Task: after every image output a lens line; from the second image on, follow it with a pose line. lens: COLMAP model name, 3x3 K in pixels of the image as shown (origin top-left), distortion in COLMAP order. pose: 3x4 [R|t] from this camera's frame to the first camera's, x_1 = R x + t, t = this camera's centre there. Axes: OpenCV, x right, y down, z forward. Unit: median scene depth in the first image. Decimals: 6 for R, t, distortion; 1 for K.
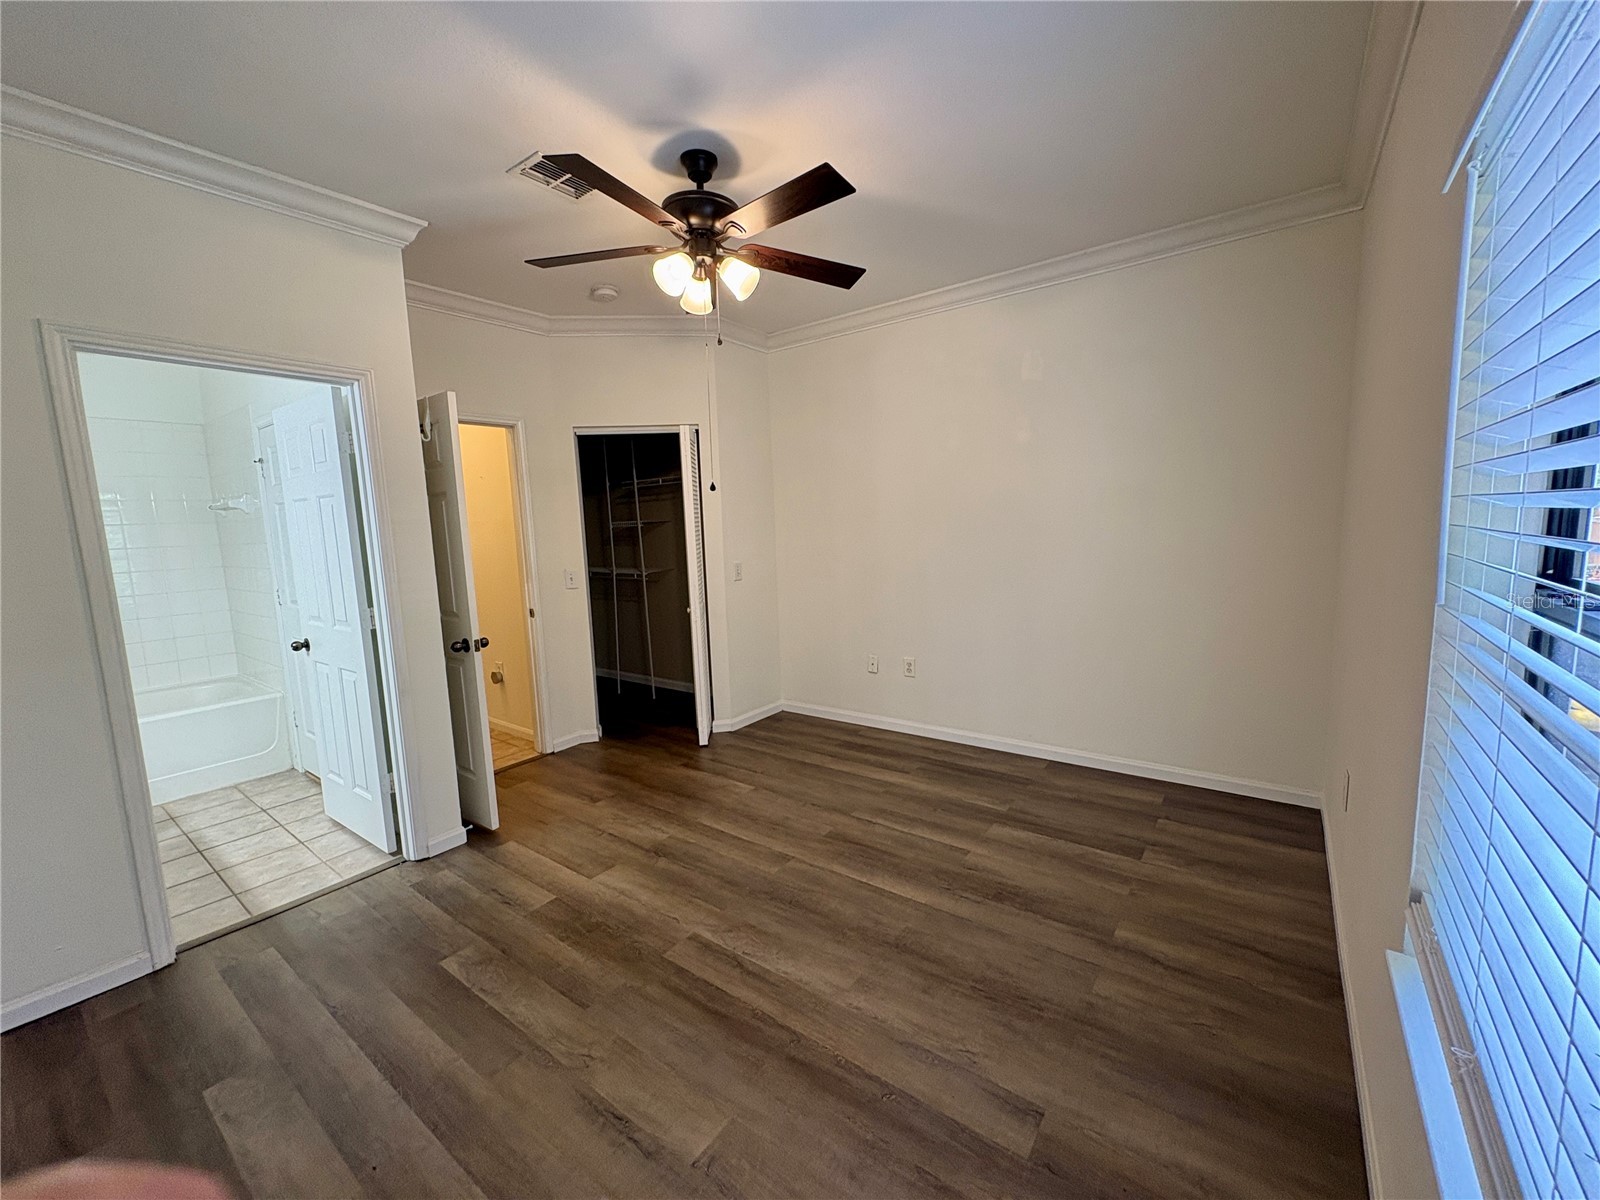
lens RADIAL K [[640.1, 0, 807.6], [0, 640.1, 604.6], [0, 0, 1]] dist [0.001295, 0.000622]
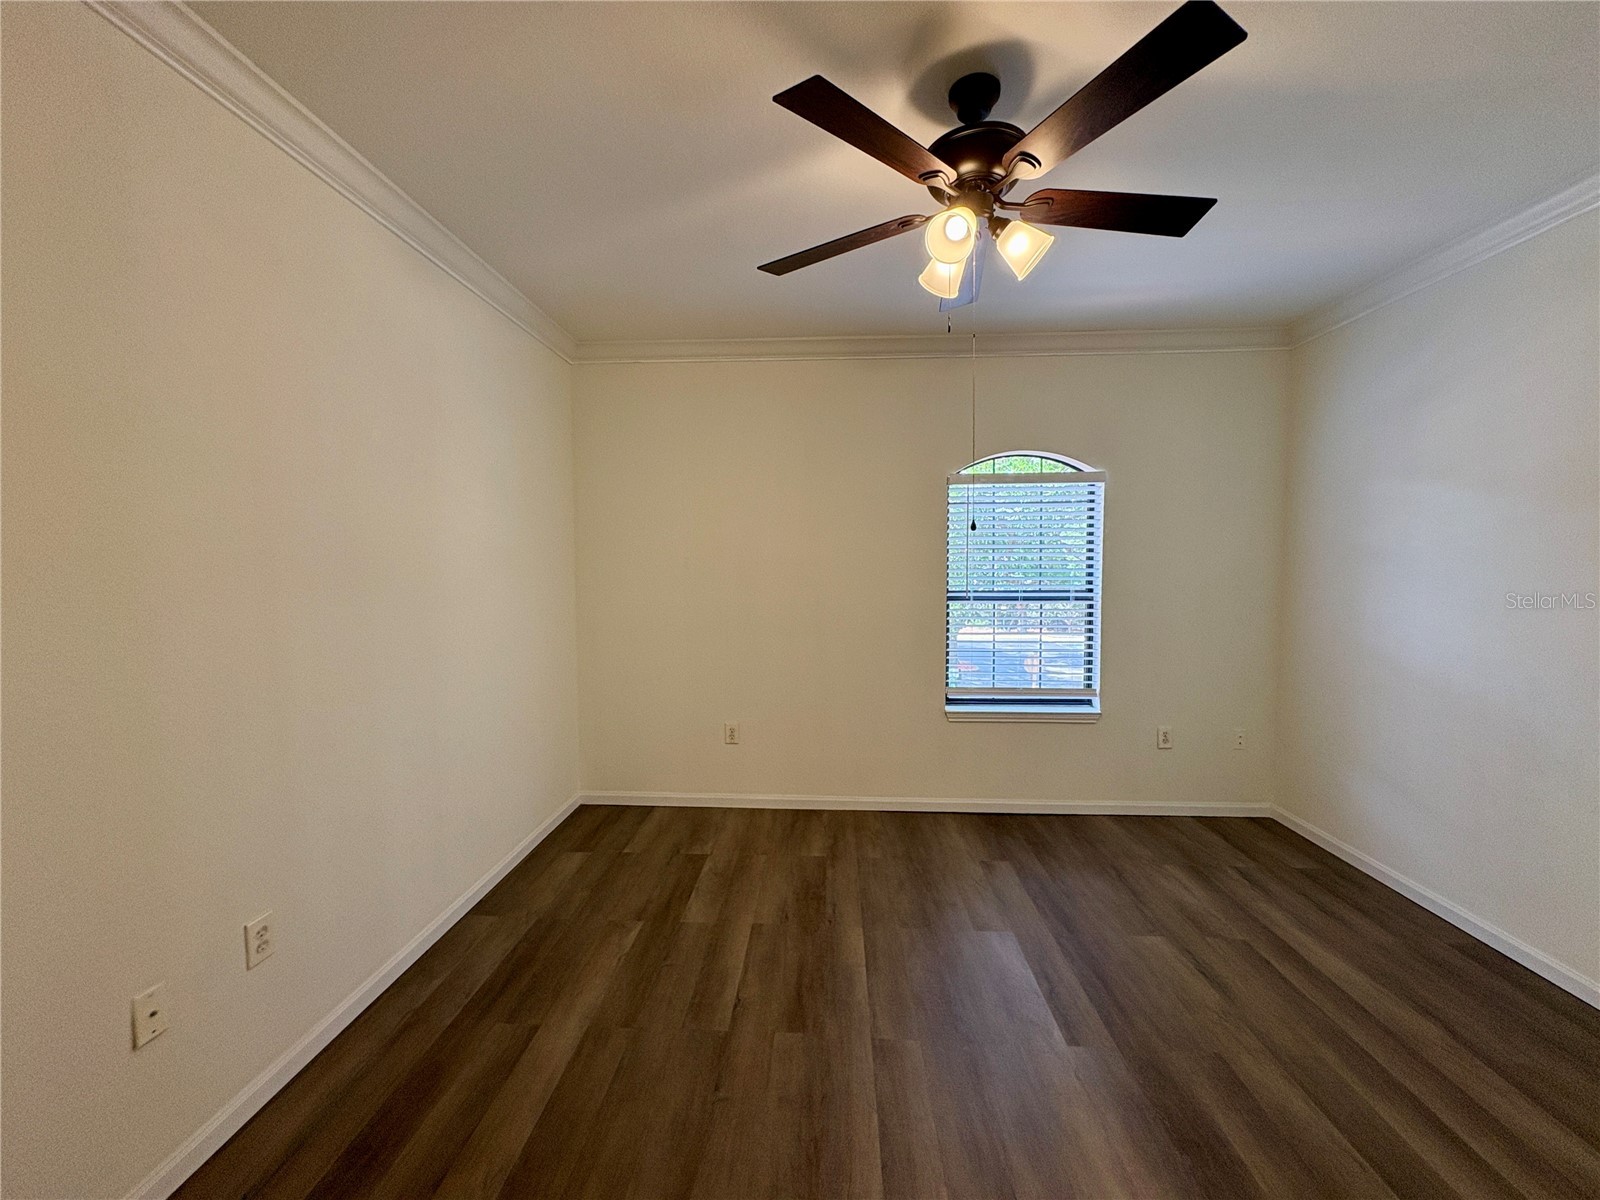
lens RADIAL K [[640.1, 0, 790.8], [0, 640.1, 595.3], [0, 0, 1]] dist [0.001295, 0.000622]
pose [[-0.538644, -0.006756, 0.842506, -0.603851], [0.130460, 0.987239, 0.091325, -0.187232], [-0.832371, 0.159105, -0.530889, 1.442859]]
